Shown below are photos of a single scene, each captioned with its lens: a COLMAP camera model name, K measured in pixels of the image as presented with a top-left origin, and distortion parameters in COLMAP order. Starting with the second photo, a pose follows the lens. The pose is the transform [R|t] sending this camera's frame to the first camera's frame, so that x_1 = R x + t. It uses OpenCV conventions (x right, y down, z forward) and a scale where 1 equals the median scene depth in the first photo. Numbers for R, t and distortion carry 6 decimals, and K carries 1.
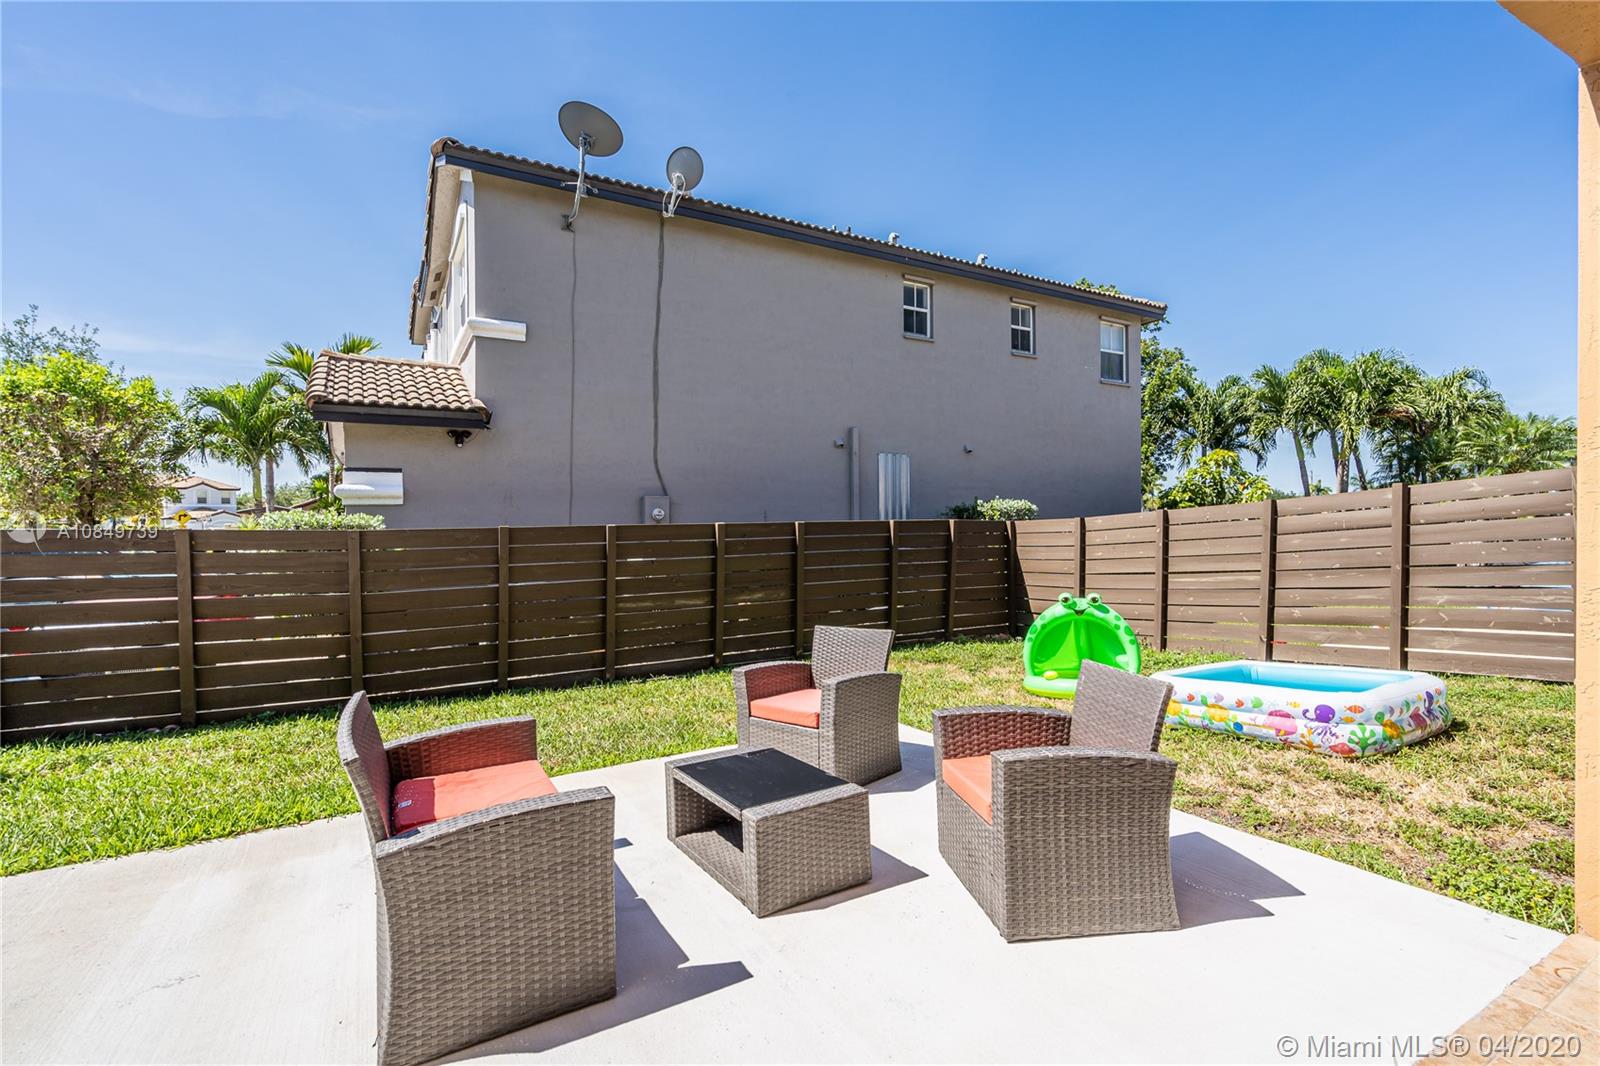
lens RADIAL K [[739.6, 0, 800.7], [0, 739.6, 532.2], [0, 0, 1]] dist [-0.004849, 0.002557]
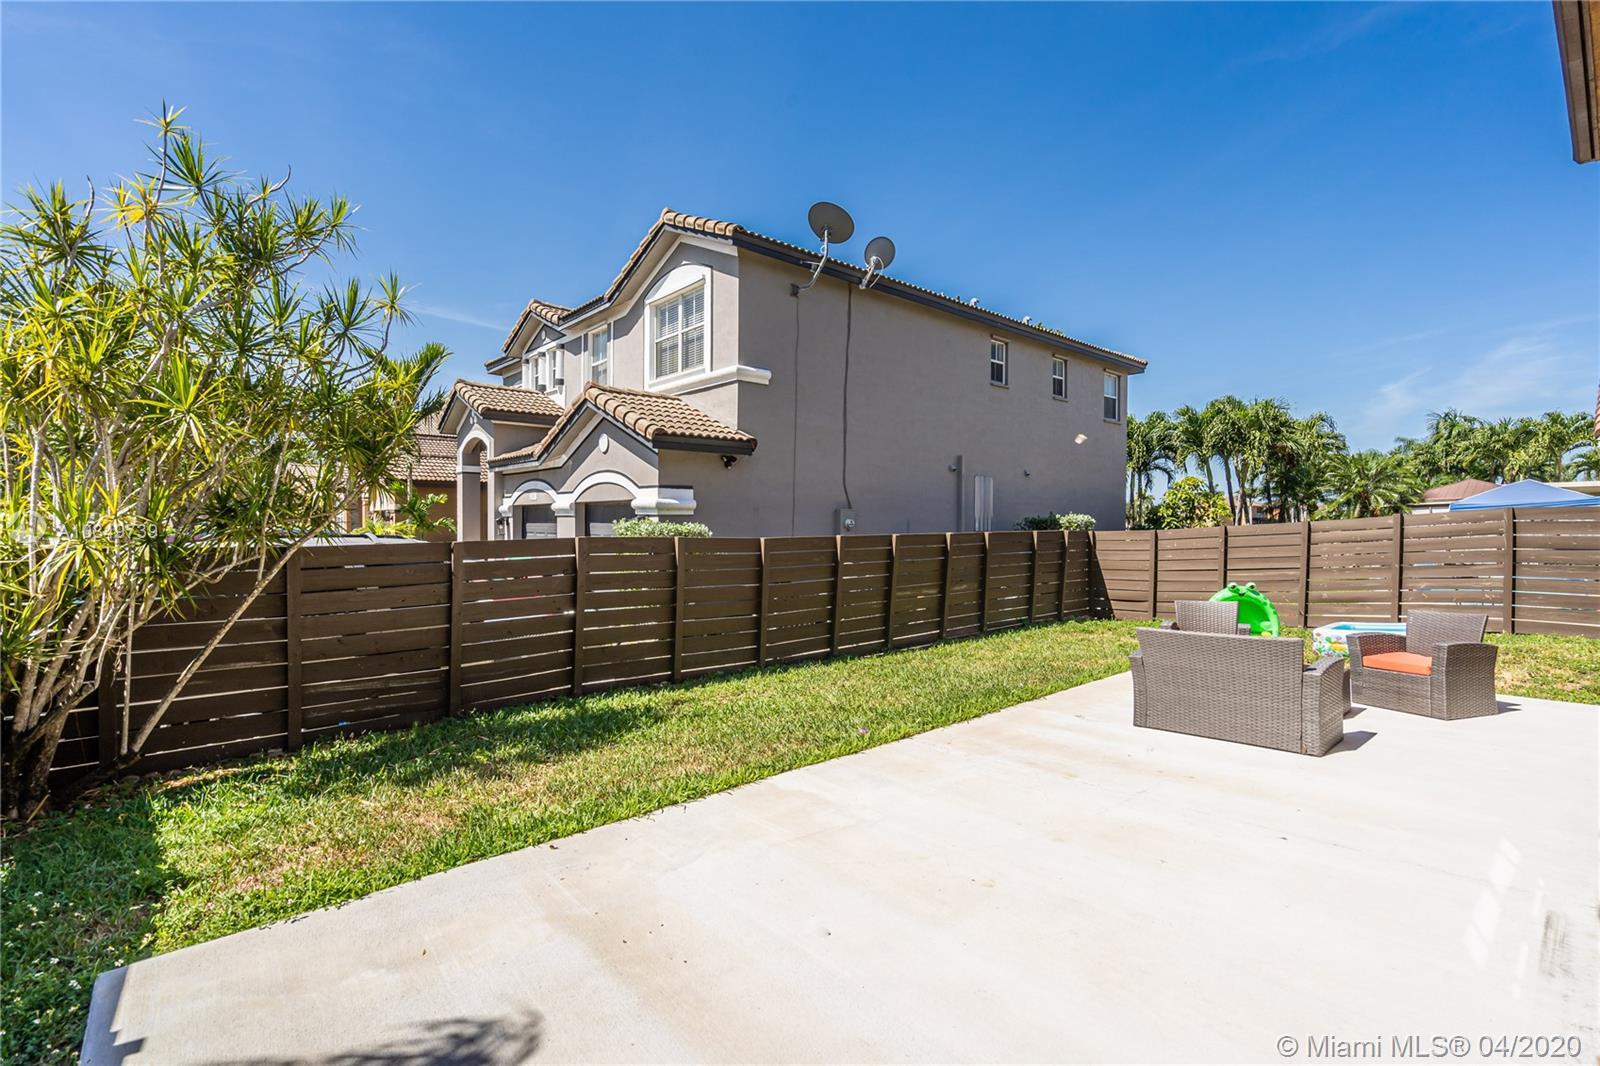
lens RADIAL K [[739.6, 0, 804.5], [0, 739.6, 530.4], [0, 0, 1]] dist [-0.004849, 0.002557]
pose [[0.981360, 0.010644, 0.191883, -0.471668], [-0.010497, 0.999943, -0.001783, -0.009070], [-0.191891, -0.000265, 0.981416, -0.205950]]
